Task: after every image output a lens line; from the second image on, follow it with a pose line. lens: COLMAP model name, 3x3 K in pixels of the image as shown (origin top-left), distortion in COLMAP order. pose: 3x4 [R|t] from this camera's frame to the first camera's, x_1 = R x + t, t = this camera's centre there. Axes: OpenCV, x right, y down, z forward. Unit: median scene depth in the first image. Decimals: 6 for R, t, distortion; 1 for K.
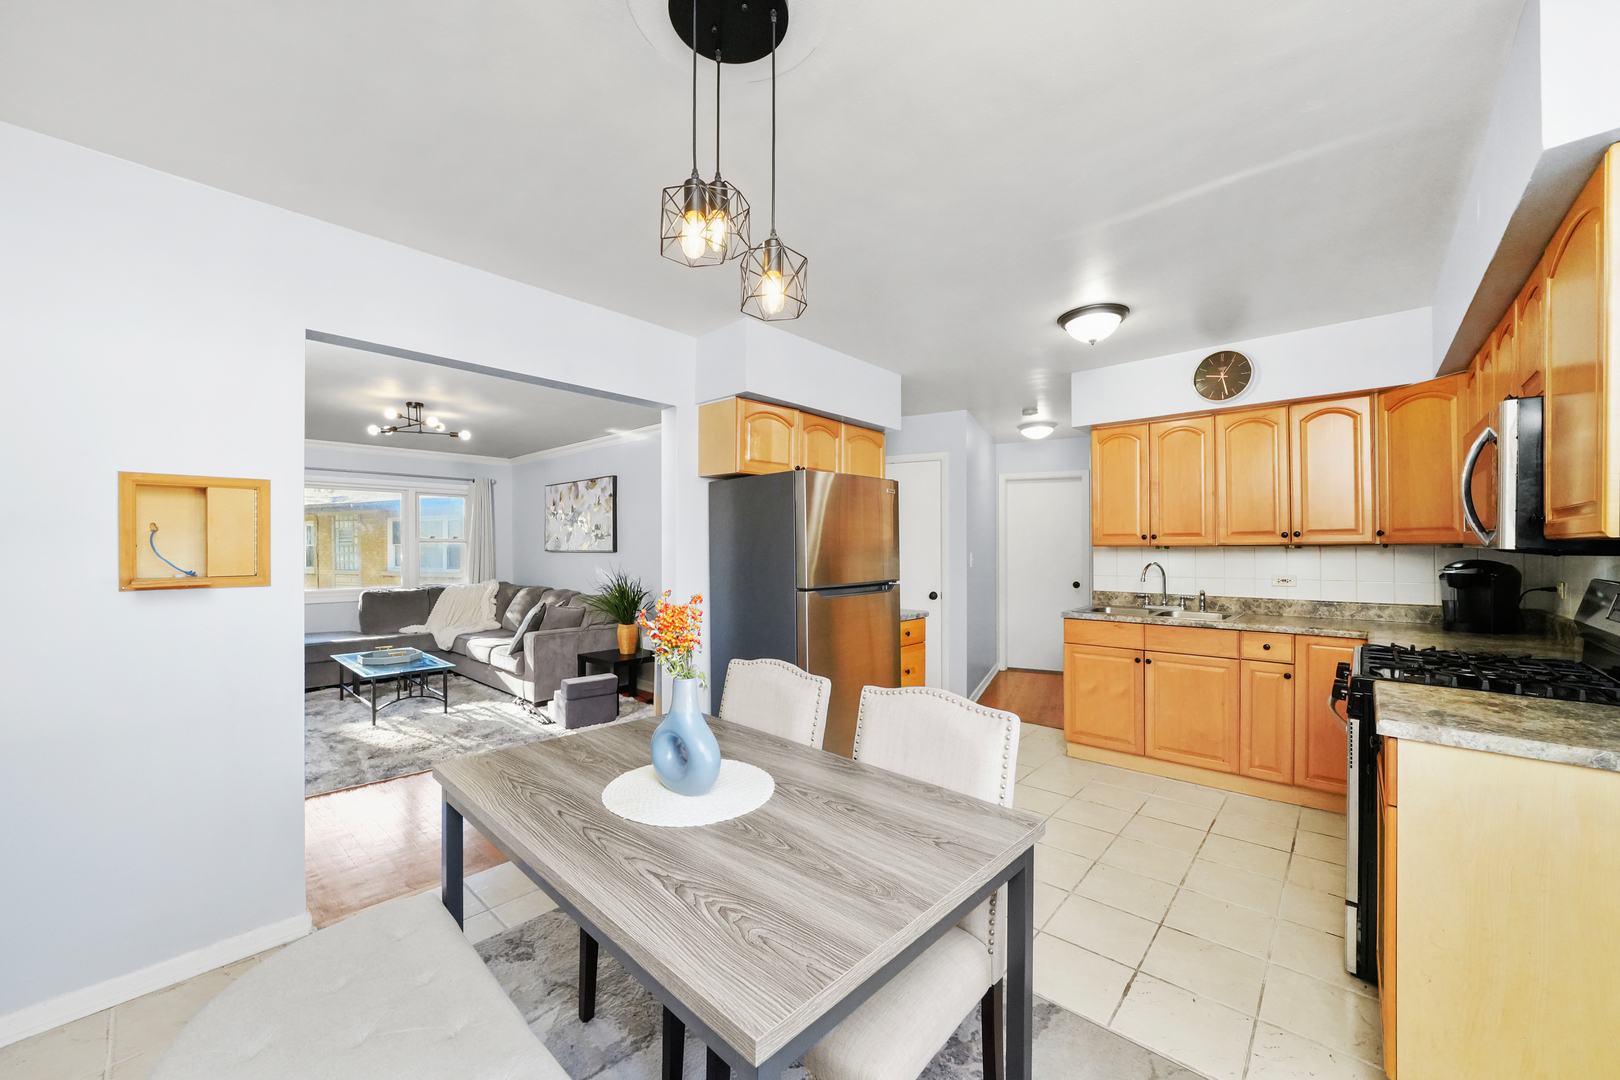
lens RADIAL K [[612.8, 0, 809.3], [0, 612.8, 547.3], [0, 0, 1]] dist [-0.014045, -0.000051]
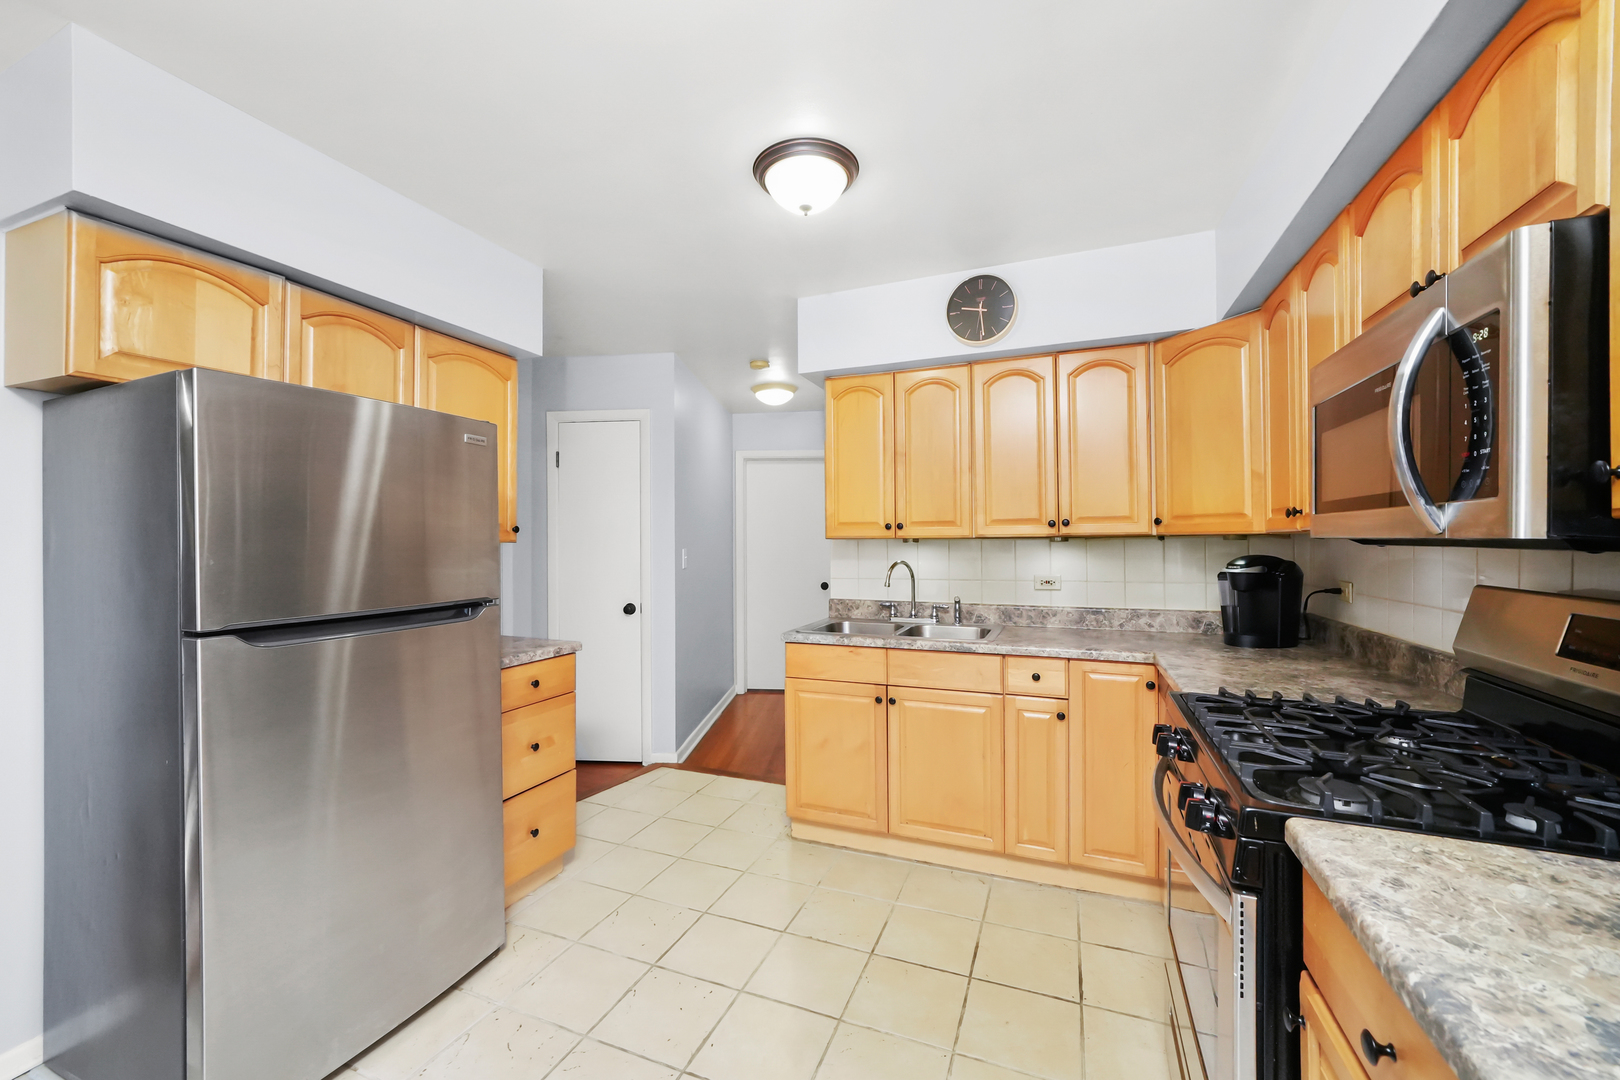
lens RADIAL K [[636.5, 0, 805.6], [0, 636.5, 538.1], [0, 0, 1]] dist [-0.002682, -0.000085]
pose [[0.940702, 0.000220, 0.339234, 0.214594], [0.002215, 0.999974, -0.006792, 0.002196], [-0.339227, 0.007141, 0.940677, 0.343583]]
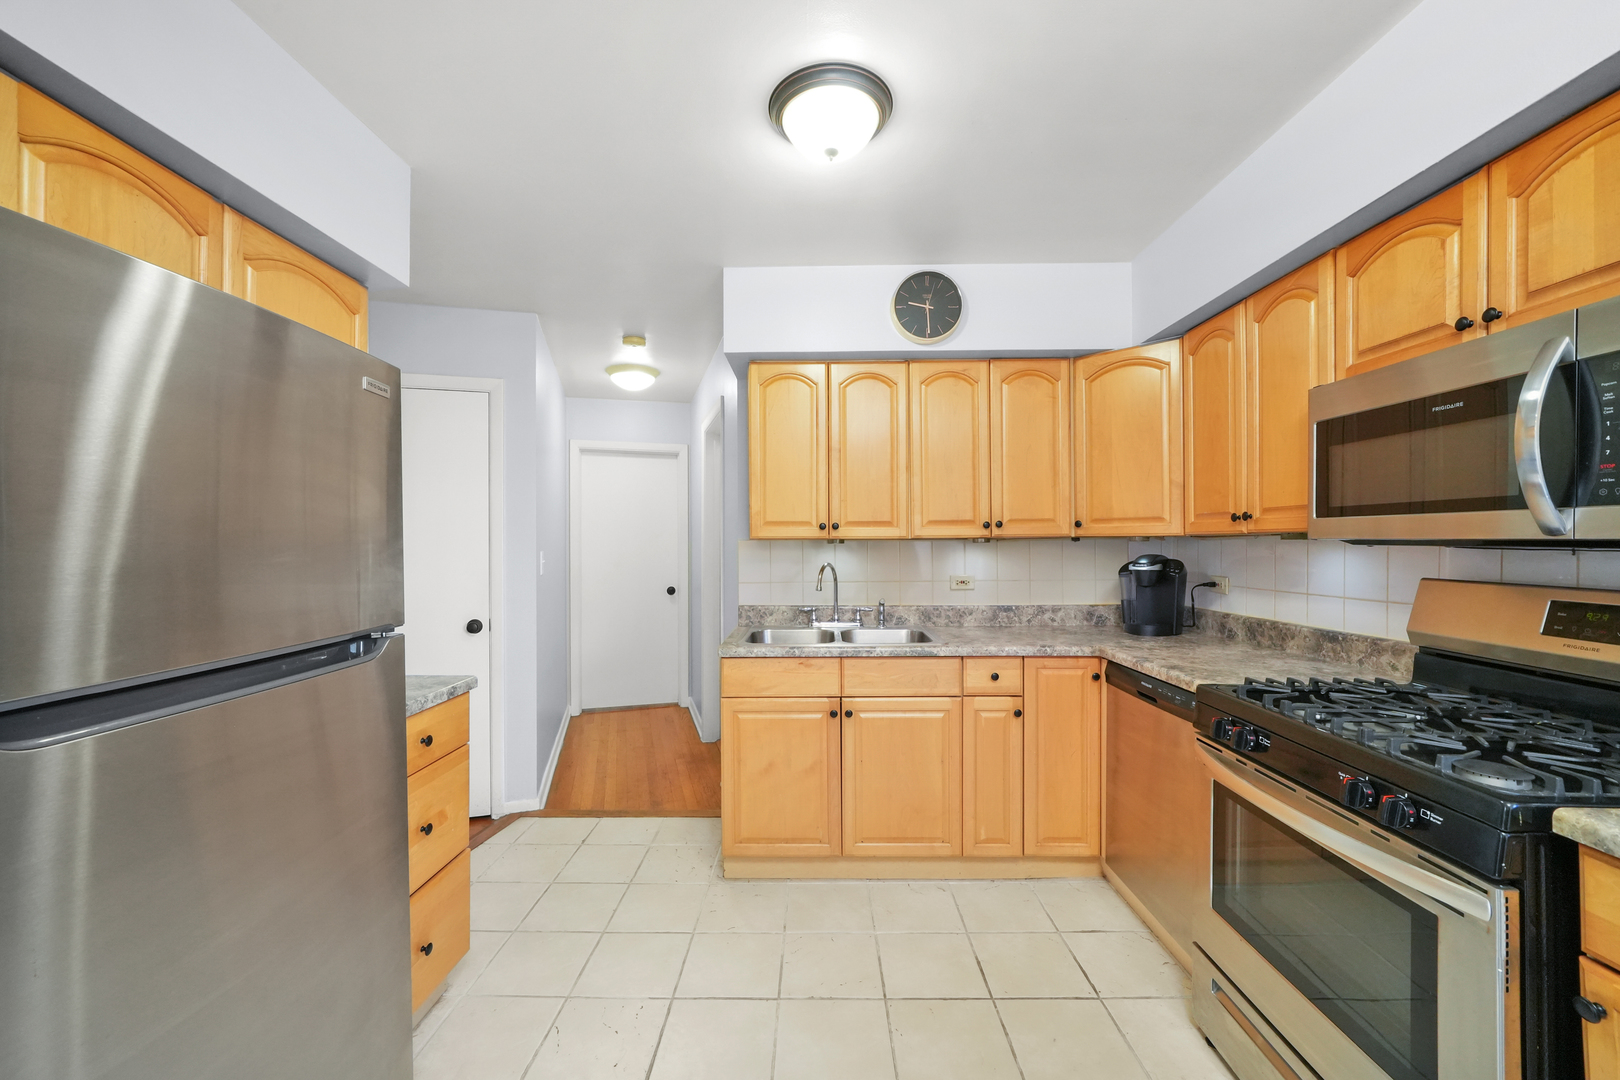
lens RADIAL K [[623.1, 0, 808.6], [0, 623.1, 541.0], [0, 0, 1]] dist [-0.007432, 0.000253]
pose [[0.751570, 0.001575, 0.659651, 0.080177], [0.001677, 0.999989, -0.004298, 0.002708], [-0.659651, 0.004337, 0.751560, 0.532793]]
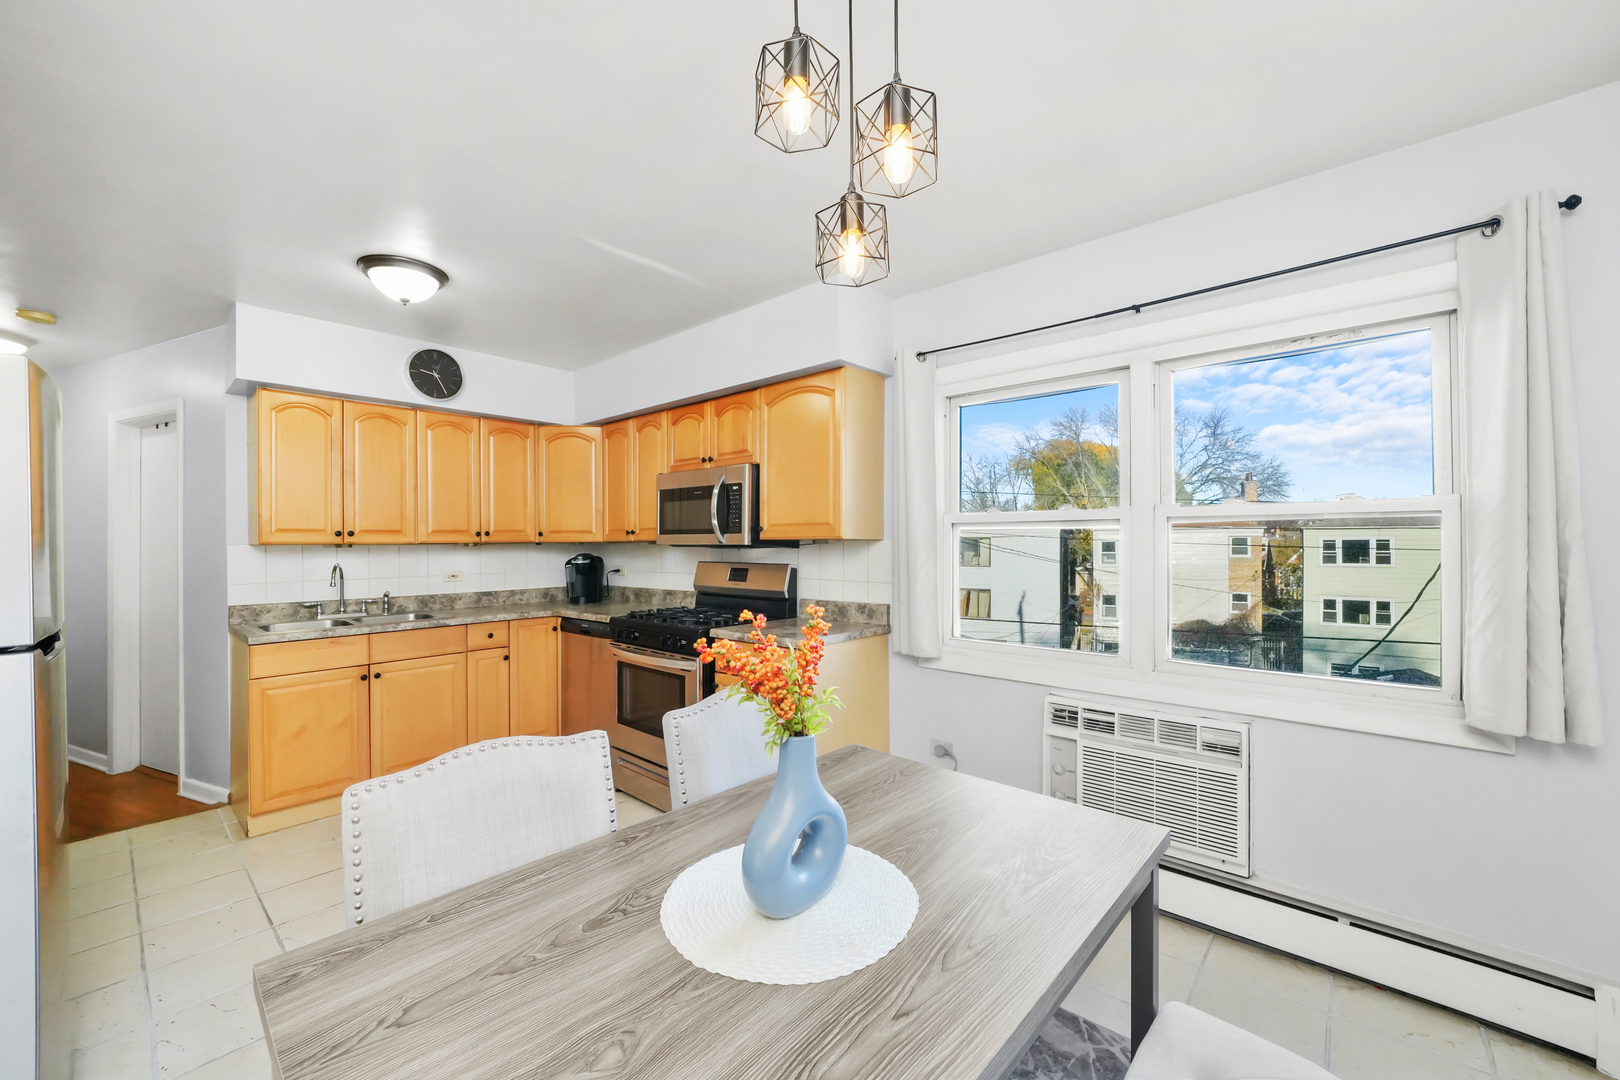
lens RADIAL K [[630.5, 0, 804.5], [0, 630.5, 543.3], [0, 0, 1]] dist [-0.006119, 0.000066]
pose [[-0.009160, 0.002384, 0.999955, -0.361563], [0.005129, 0.999984, -0.002337, 0.002005], [-0.999945, 0.005107, -0.009172, 0.401658]]
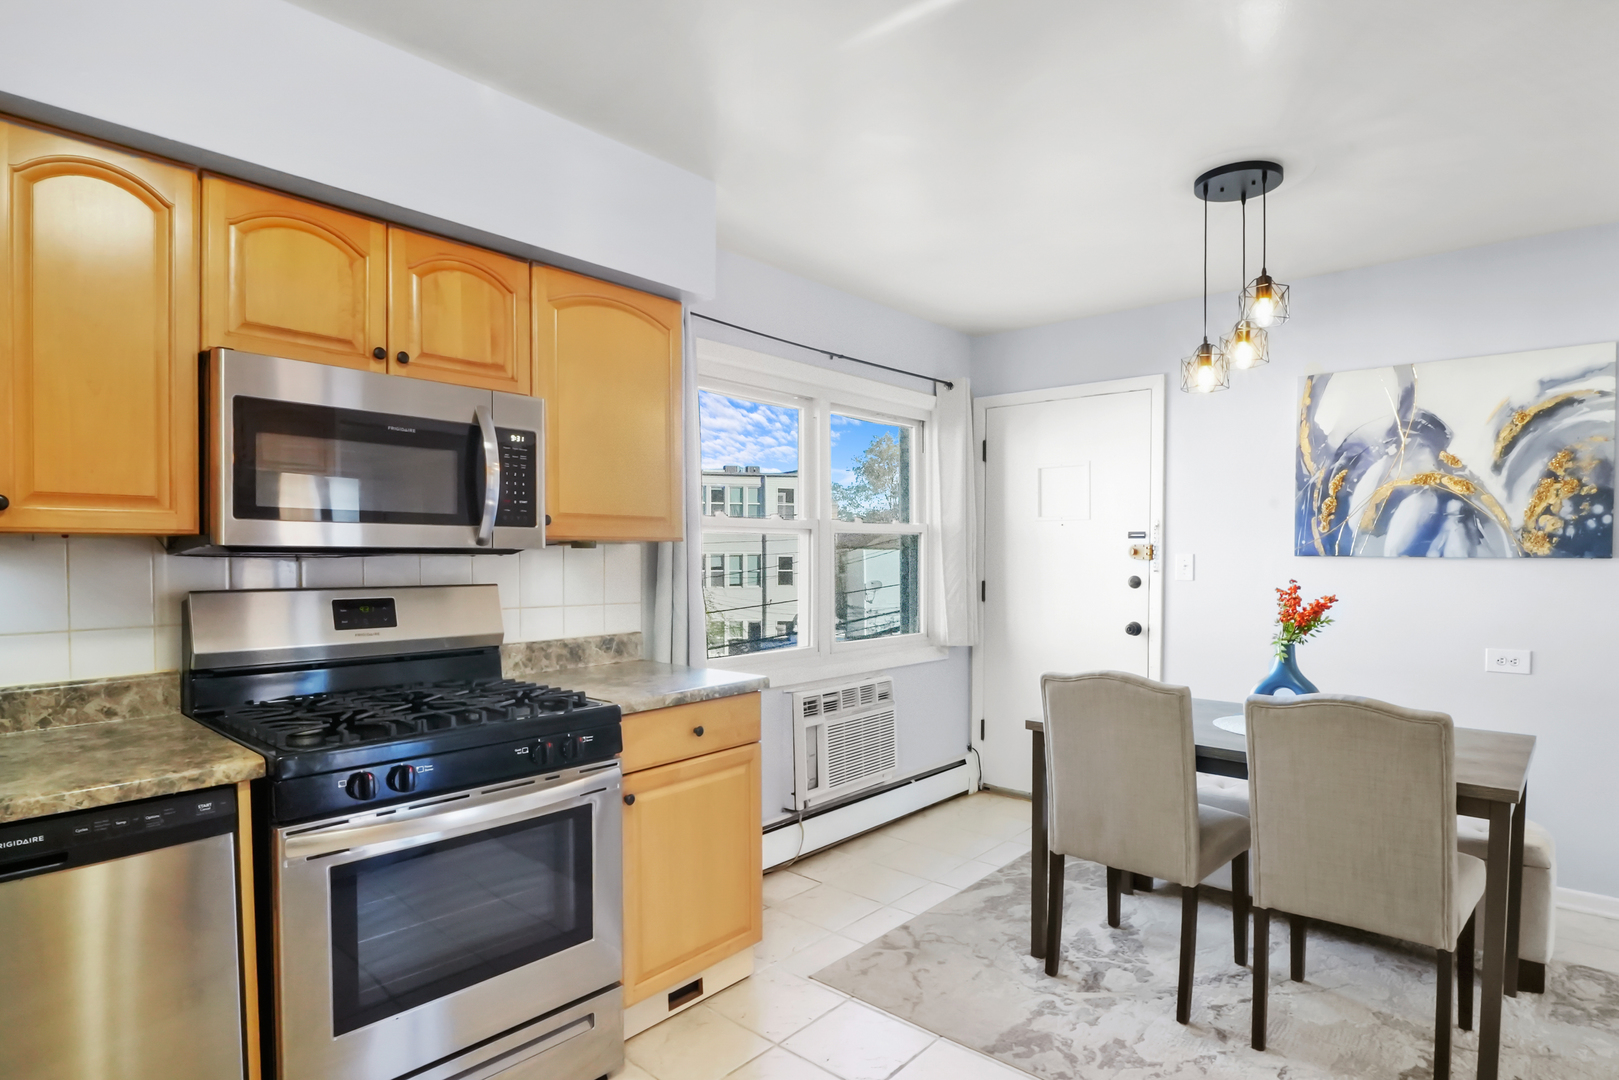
lens RADIAL K [[850.6, 0, 813.4], [0, 850.6, 570.7], [0, 0, 1]] dist [-0.016040, -0.007418]
pose [[-0.999922, 0.000546, -0.012471, 0.347091], [0.000257, 0.999732, 0.023147, 0.003399], [0.012480, 0.023142, -0.999654, 1.143825]]
